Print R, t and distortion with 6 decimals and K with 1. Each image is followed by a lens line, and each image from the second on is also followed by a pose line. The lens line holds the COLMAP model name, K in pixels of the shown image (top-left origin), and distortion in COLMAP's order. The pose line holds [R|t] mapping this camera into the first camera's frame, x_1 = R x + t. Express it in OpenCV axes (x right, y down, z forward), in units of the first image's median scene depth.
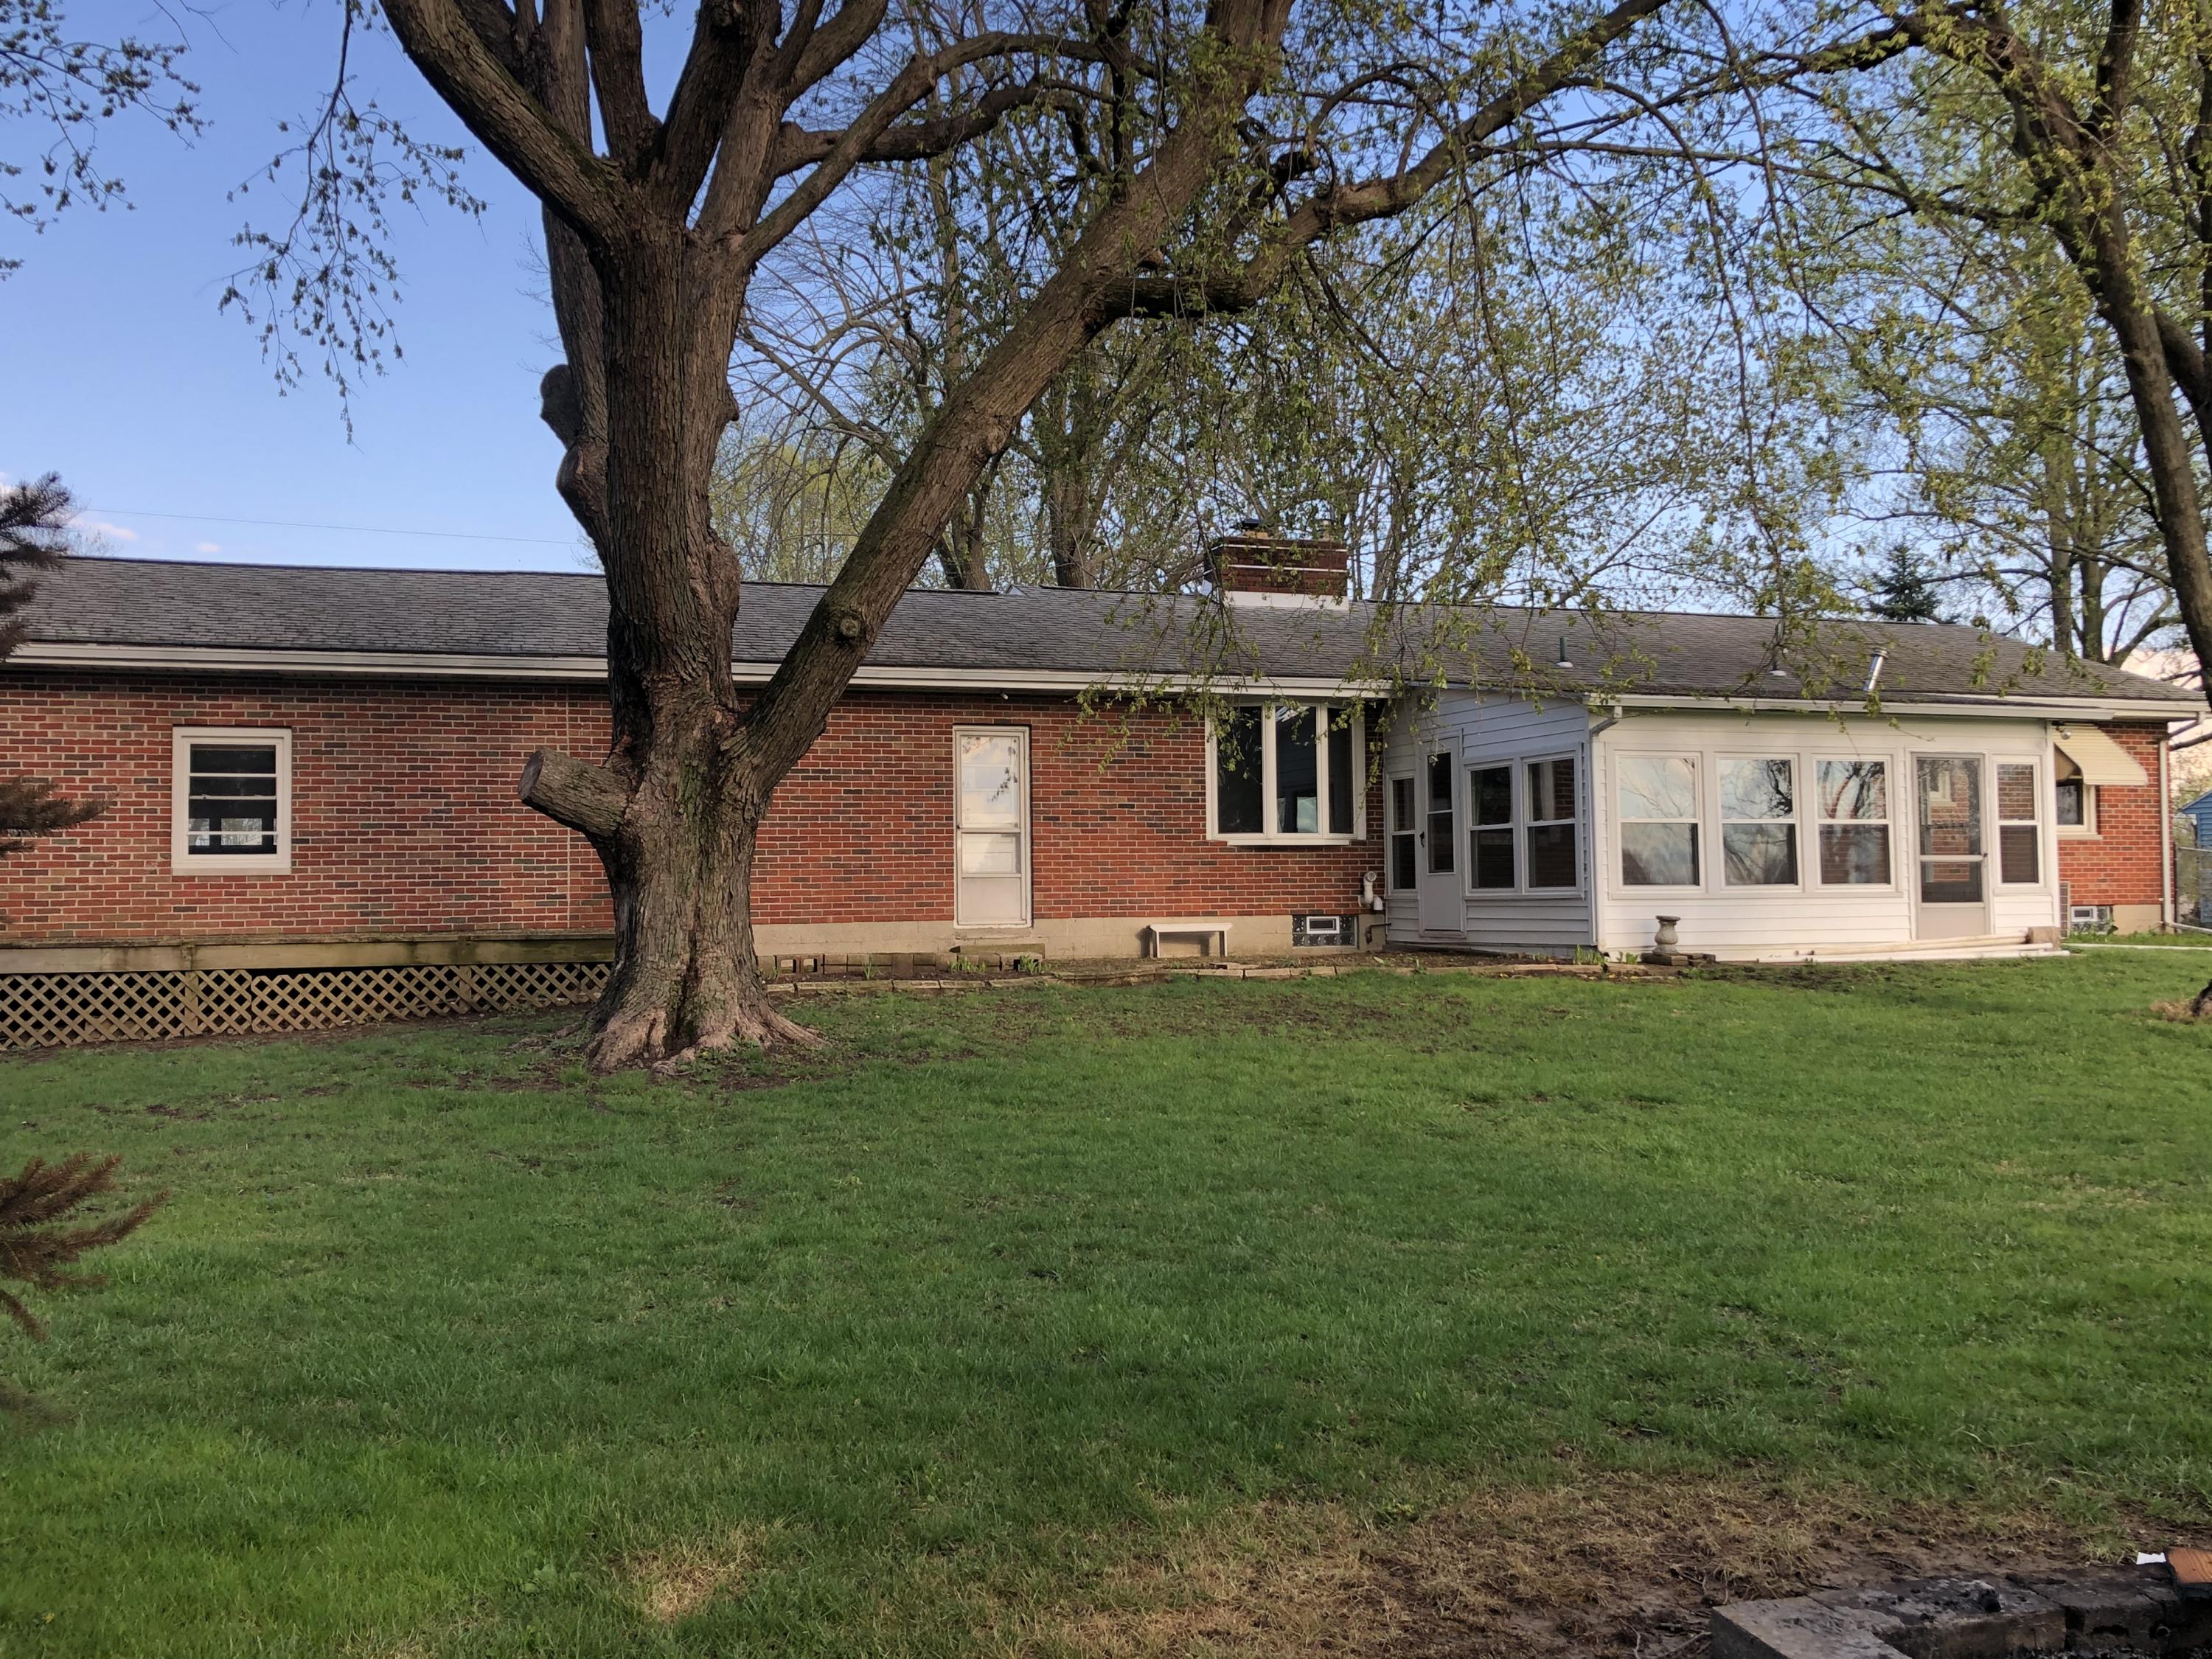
lens RADIAL K [[2166.6, 0, 1106.0], [0, 2166.6, 829.5], [0, 0, 1]] dist [0.065800, -0.274838]
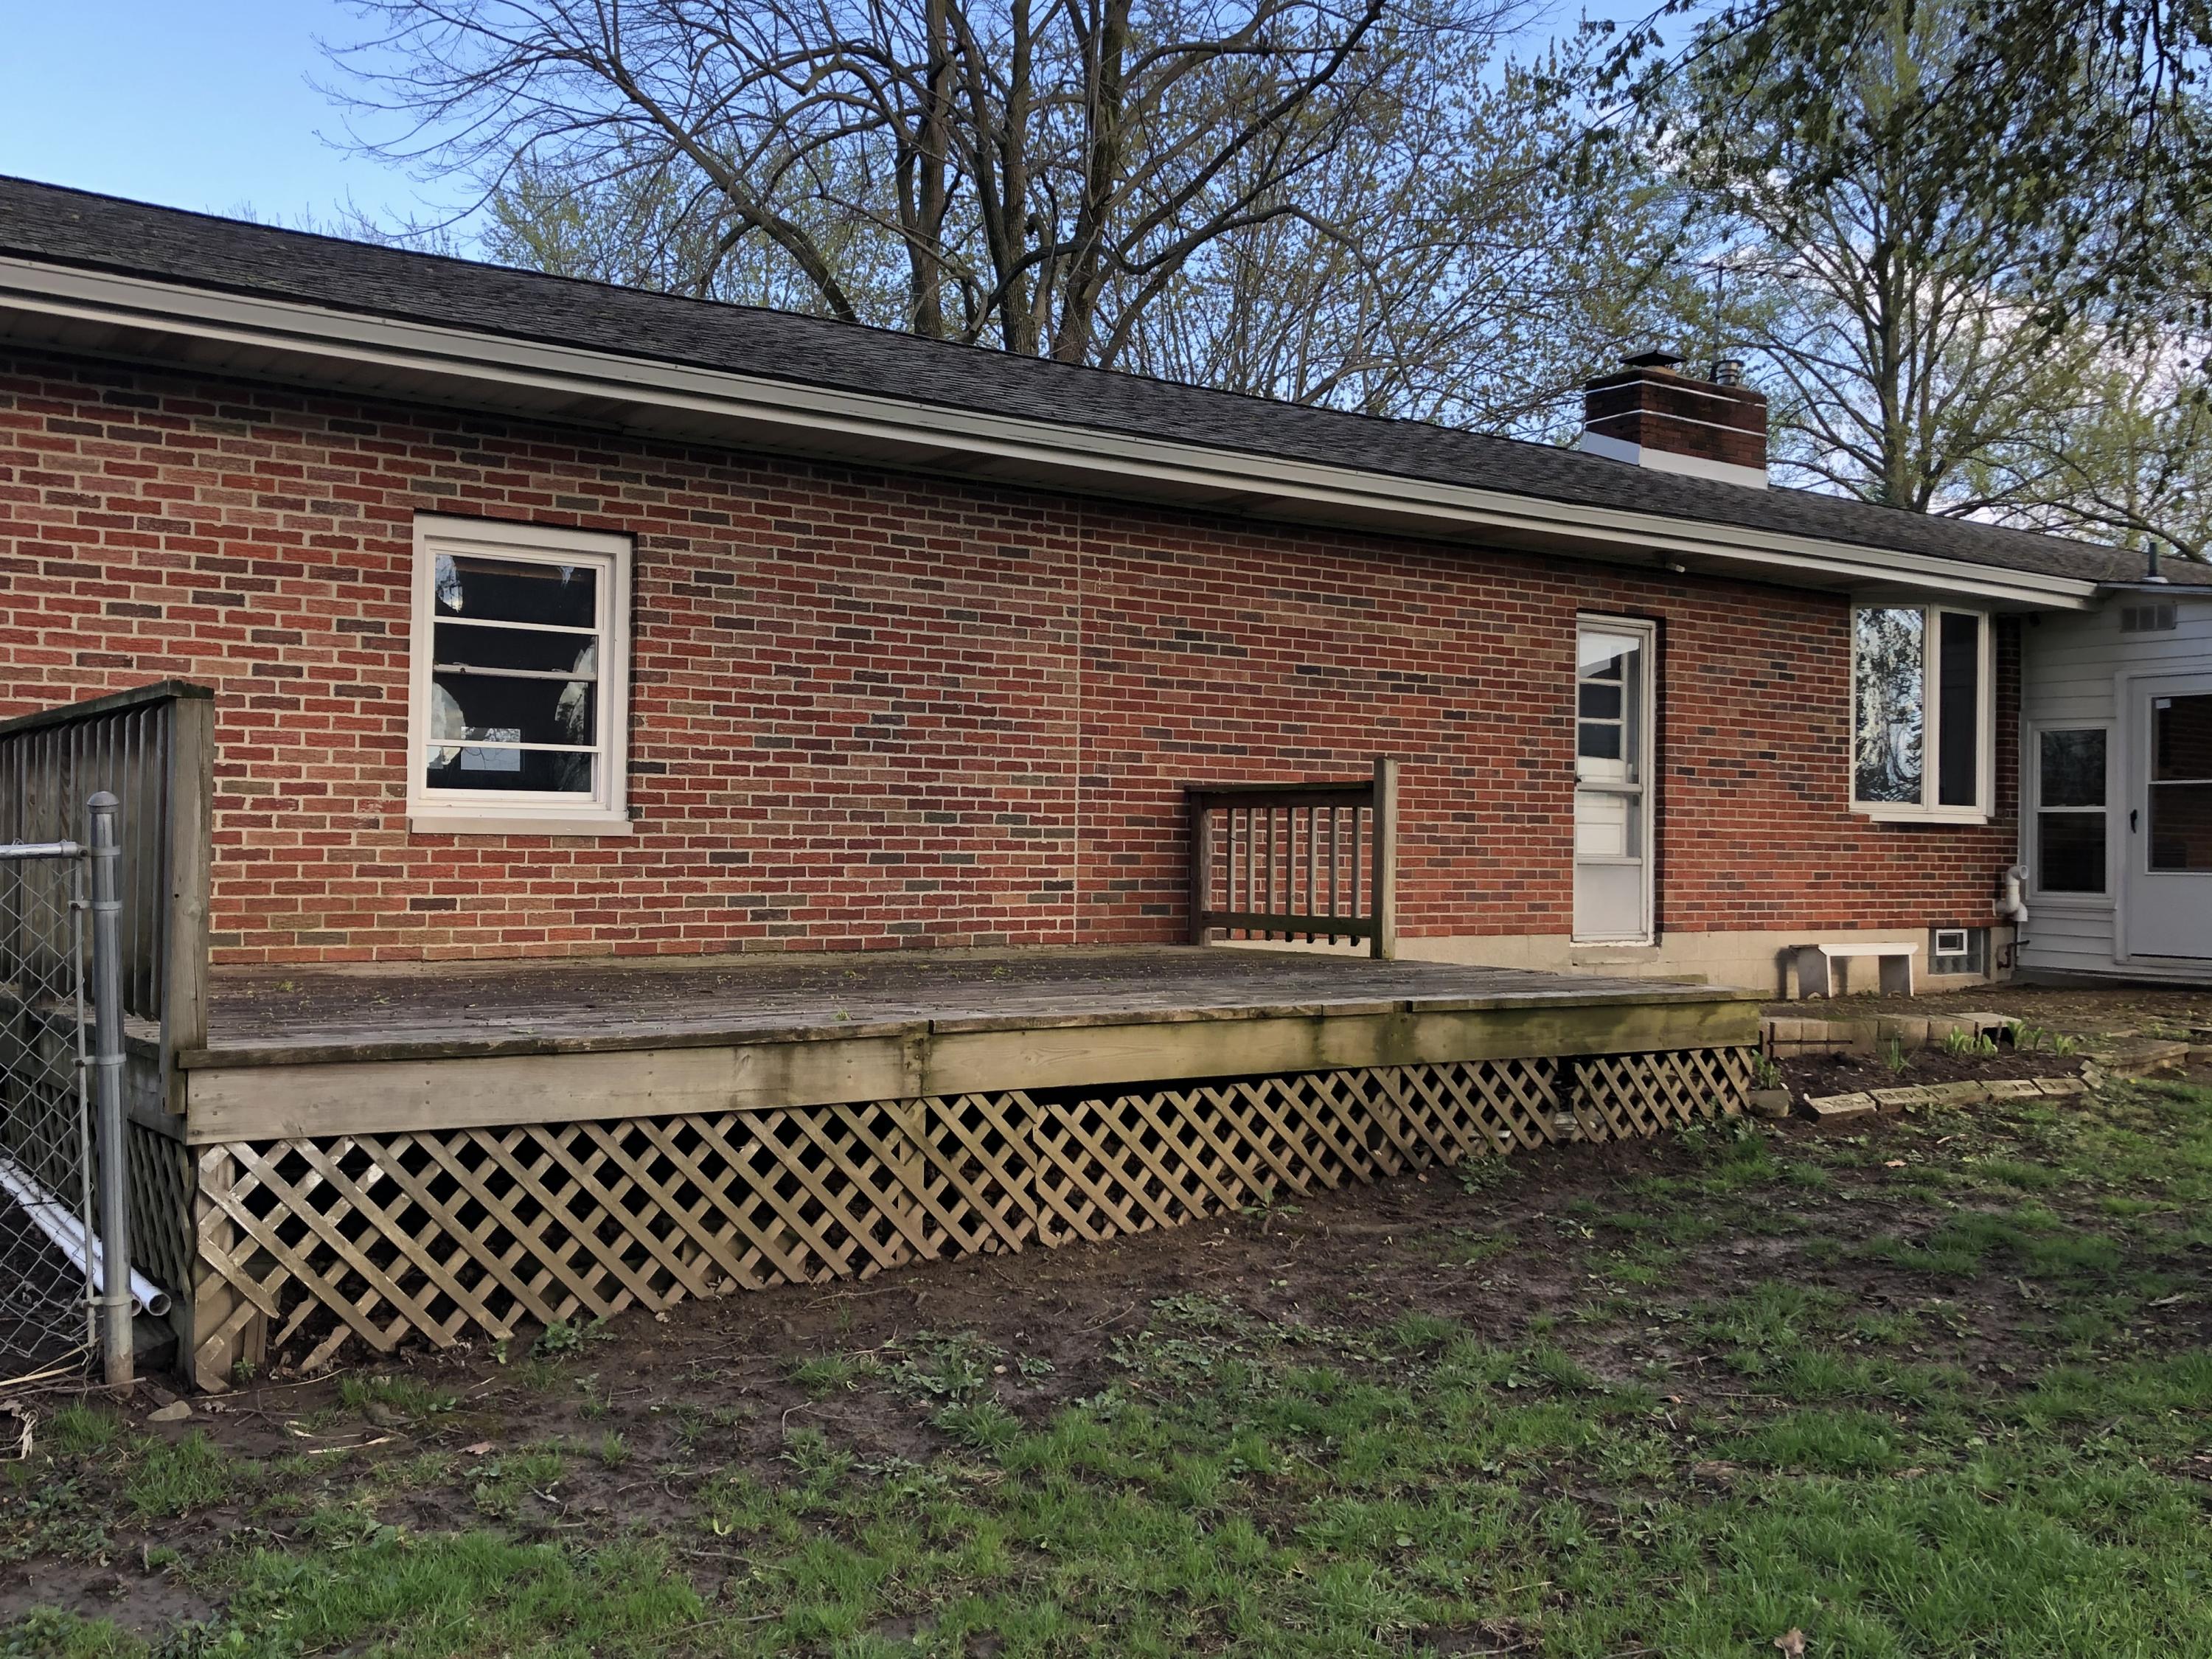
lens RADIAL K [[2166.6, 0, 1106.0], [0, 2166.6, 829.5], [0, 0, 1]] dist [0.065800, -0.274838]
pose [[0.963746, 0.029360, 0.265200, -0.483229], [-0.035781, 0.999171, 0.019414, 0.007337], [-0.264410, -0.028199, 0.963998, 0.598401]]
